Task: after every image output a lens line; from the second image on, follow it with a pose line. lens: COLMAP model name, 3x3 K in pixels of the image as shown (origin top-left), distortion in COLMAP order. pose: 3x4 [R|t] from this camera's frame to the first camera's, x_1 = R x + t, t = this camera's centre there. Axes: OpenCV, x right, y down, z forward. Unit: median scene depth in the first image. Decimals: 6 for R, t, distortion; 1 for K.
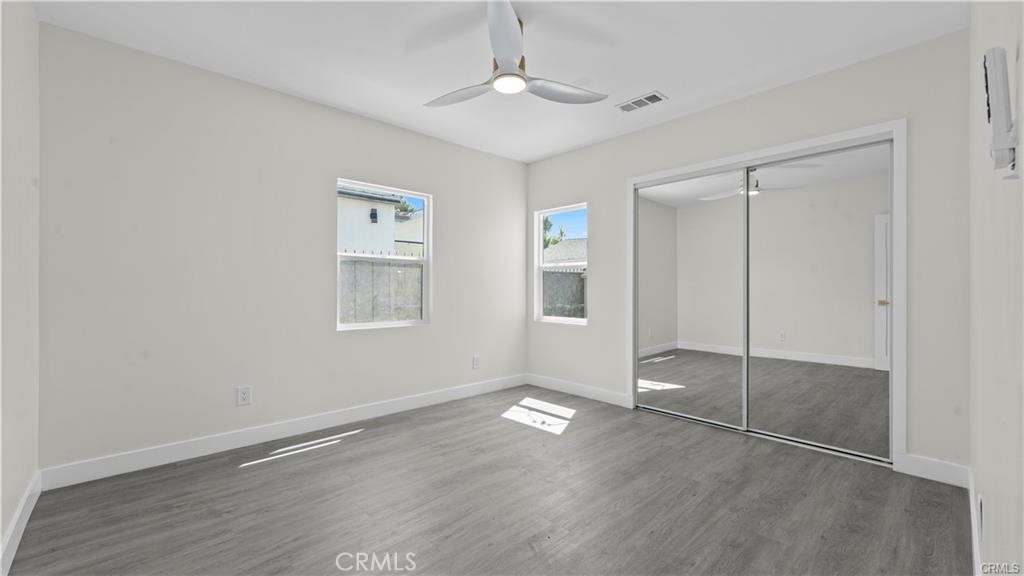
lens RADIAL K [[414.1, 0, 510.6], [0, 414.1, 288.3], [0, 0, 1]] dist [0.004238, -0.001030]
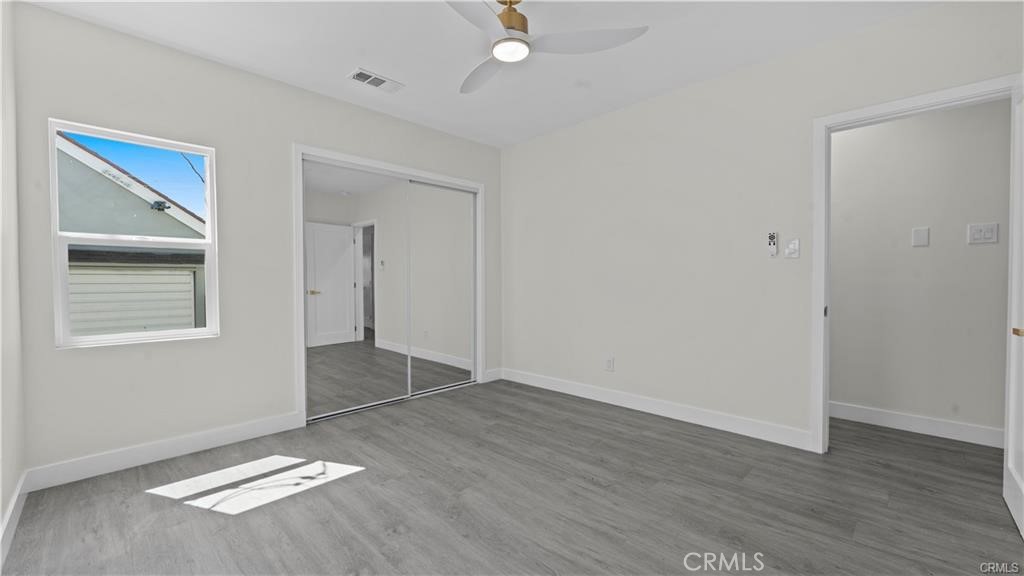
lens RADIAL K [[414.1, 0, 512.9], [0, 414.1, 288.2], [0, 0, 1]] dist [0.004238, -0.001030]
pose [[-0.039172, -0.019714, 0.999038, -0.639362], [0.004945, 0.999789, 0.019923, 0.002113], [-0.999220, 0.005721, -0.039066, 0.727351]]
